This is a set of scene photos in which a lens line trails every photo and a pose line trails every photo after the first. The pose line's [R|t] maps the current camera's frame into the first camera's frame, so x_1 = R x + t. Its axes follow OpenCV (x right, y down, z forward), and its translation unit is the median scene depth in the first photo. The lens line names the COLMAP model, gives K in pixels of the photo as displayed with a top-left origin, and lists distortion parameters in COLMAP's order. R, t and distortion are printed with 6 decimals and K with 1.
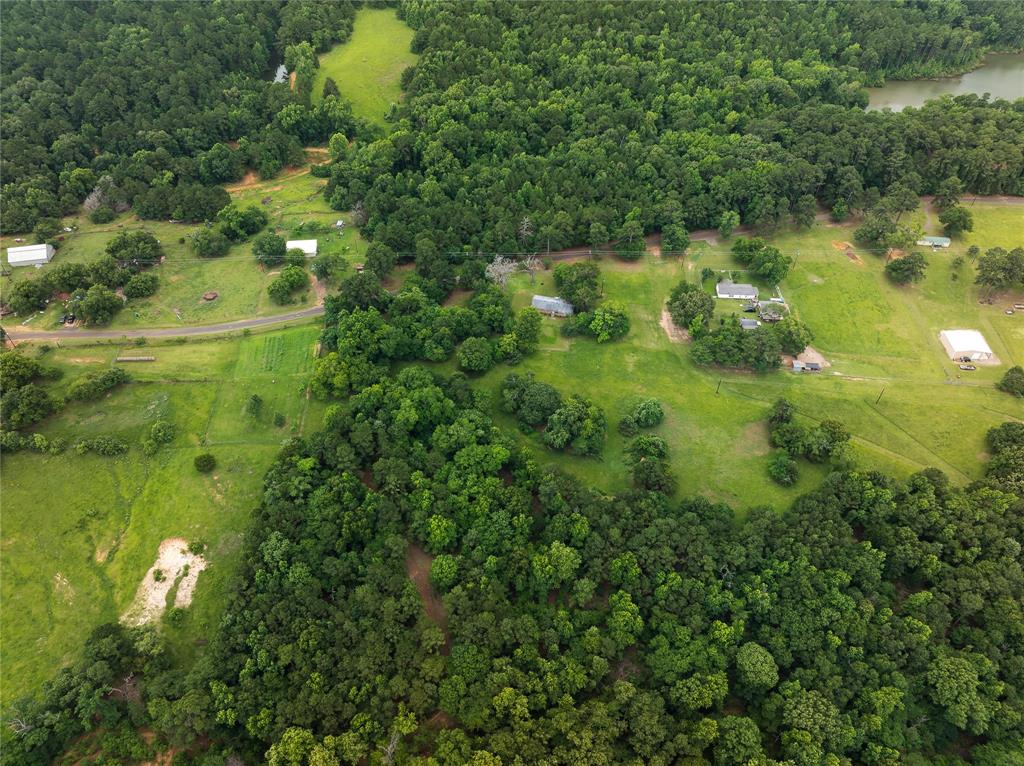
lens RADIAL K [[722.9, 0, 518.5], [0, 722.9, 379.1], [0, 0, 1]] dist [-0.030278, -0.019421]
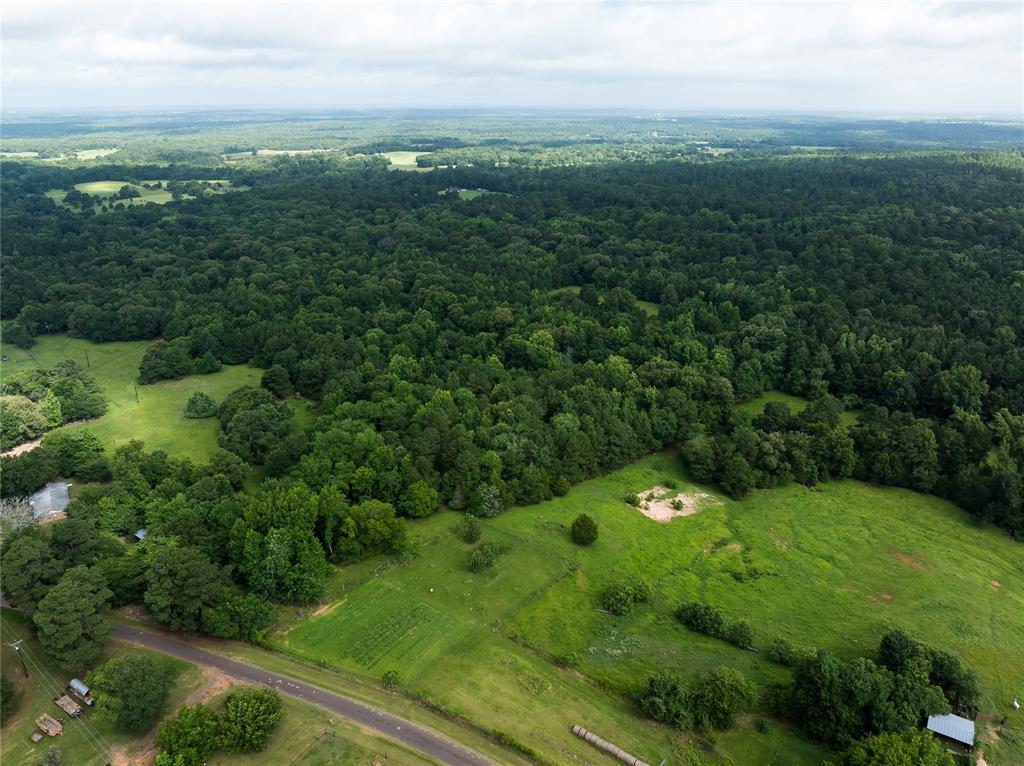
lens RADIAL K [[722.9, 0, 518.5], [0, 722.9, 379.1], [0, 0, 1]] dist [-0.030278, -0.019421]
pose [[-0.752476, -0.246237, 0.610858, -0.866475], [0.461978, 0.463716, 0.756005, -0.599937], [-0.469421, 0.851079, -0.235179, 1.155553]]
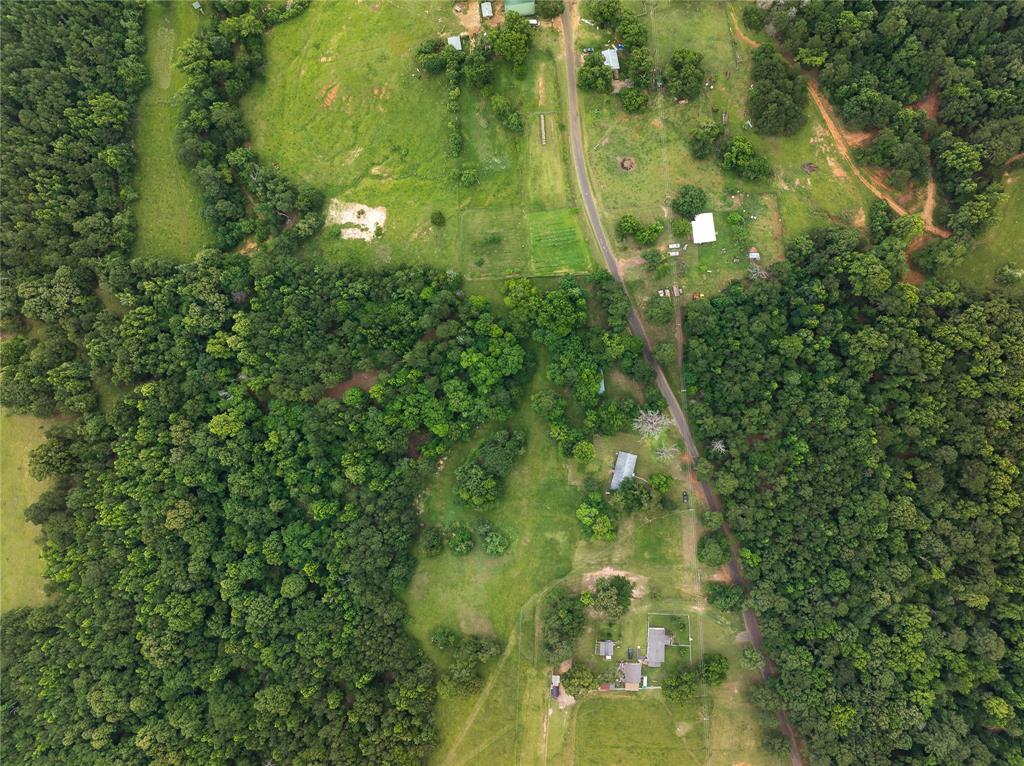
lens RADIAL K [[722.9, 0, 518.5], [0, 722.9, 379.1], [0, 0, 1]] dist [-0.030278, -0.019421]
pose [[0.012525, 0.997818, -0.064822, -0.033110], [-0.712383, 0.054396, 0.699680, -1.037992], [0.701679, 0.037415, 0.711510, 0.128556]]
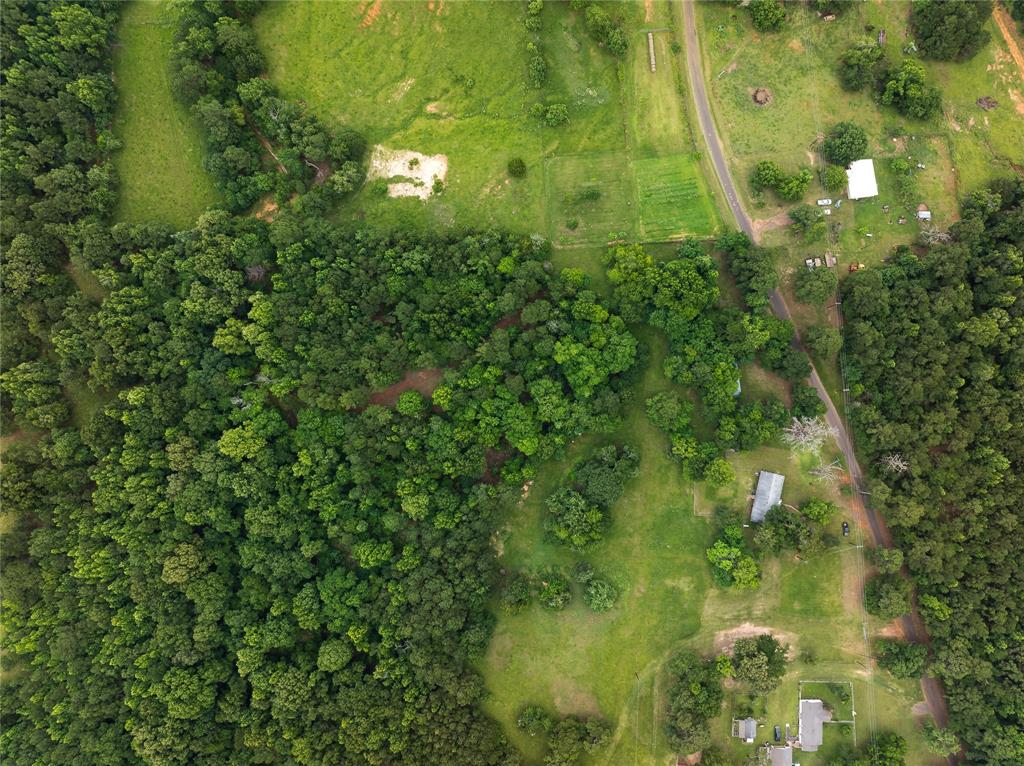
lens RADIAL K [[721.6, 0, 515.7], [0, 721.6, 376.9], [0, 0, 1]] dist [-0.041401, 0.005974]
pose [[0.024710, 0.997581, -0.064972, -0.061774], [-0.717765, 0.062942, 0.693435, -0.649861], [0.695847, 0.029500, 0.717584, 0.258368]]
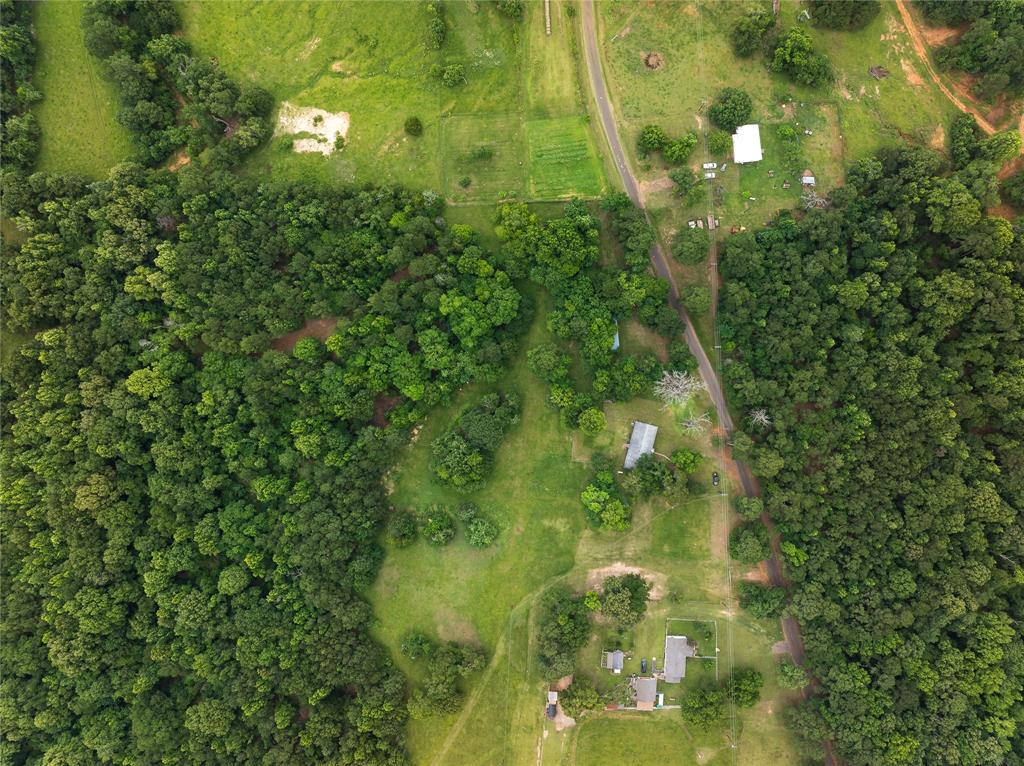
lens RADIAL K [[725.0, 0, 518.0], [0, 725.0, 376.9], [0, 0, 1]] dist [-0.049361, 0.017249]
pose [[-0.000853, 0.999940, -0.010956, -0.038773], [-0.713812, 0.007064, 0.700302, -0.838738], [0.700337, 0.008418, 0.713763, 0.343179]]
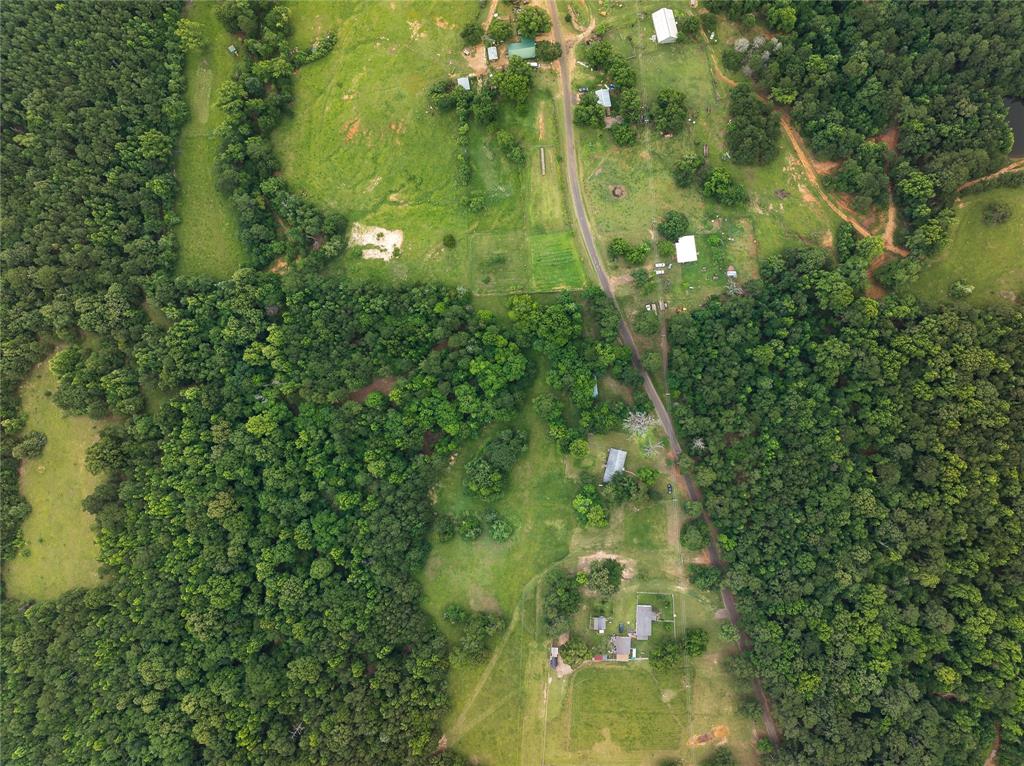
lens RADIAL K [[720.1, 0, 518.5], [0, 720.1, 379.1], [0, 0, 1]] dist [-0.010892, -0.064090]
pose [[0.013331, 0.997881, -0.063689, -0.034678], [-0.711515, 0.054219, 0.700576, -1.162862], [0.702544, 0.035977, 0.710730, -0.004433]]
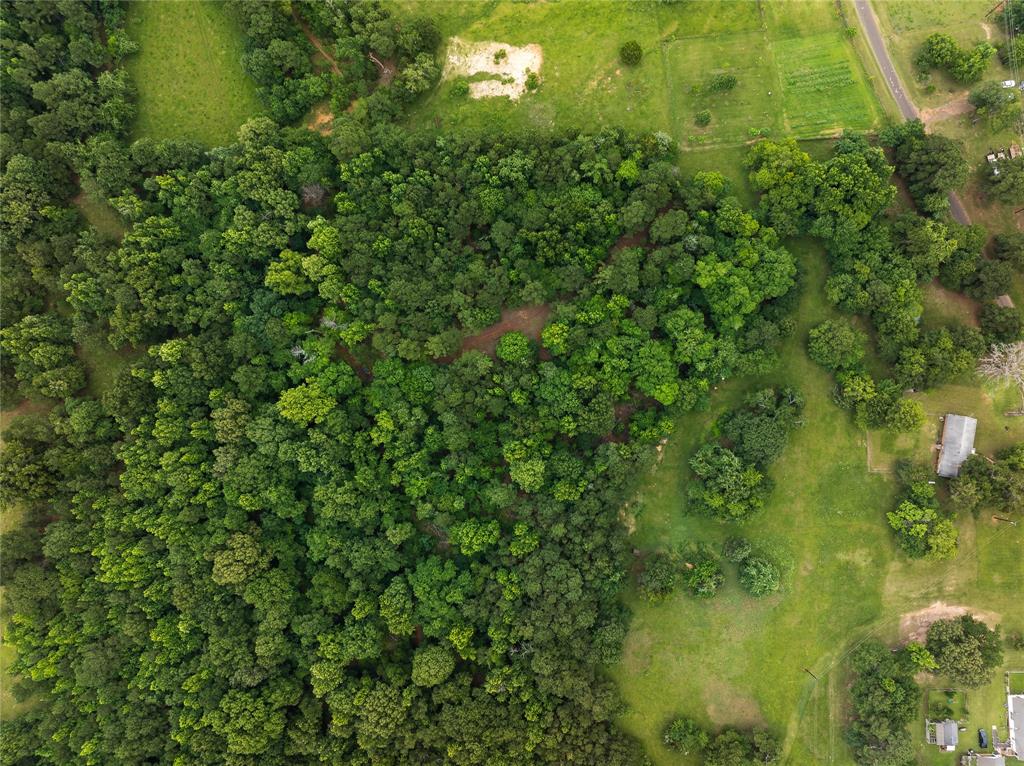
lens RADIAL K [[721.6, 0, 515.7], [0, 721.6, 376.9], [0, 0, 1]] dist [-0.041401, 0.005974]
pose [[0.064266, 0.995917, -0.063395, -0.003290], [-0.716786, 0.090266, 0.691426, -0.370488], [0.694326, 0.001005, 0.719660, 0.304427]]
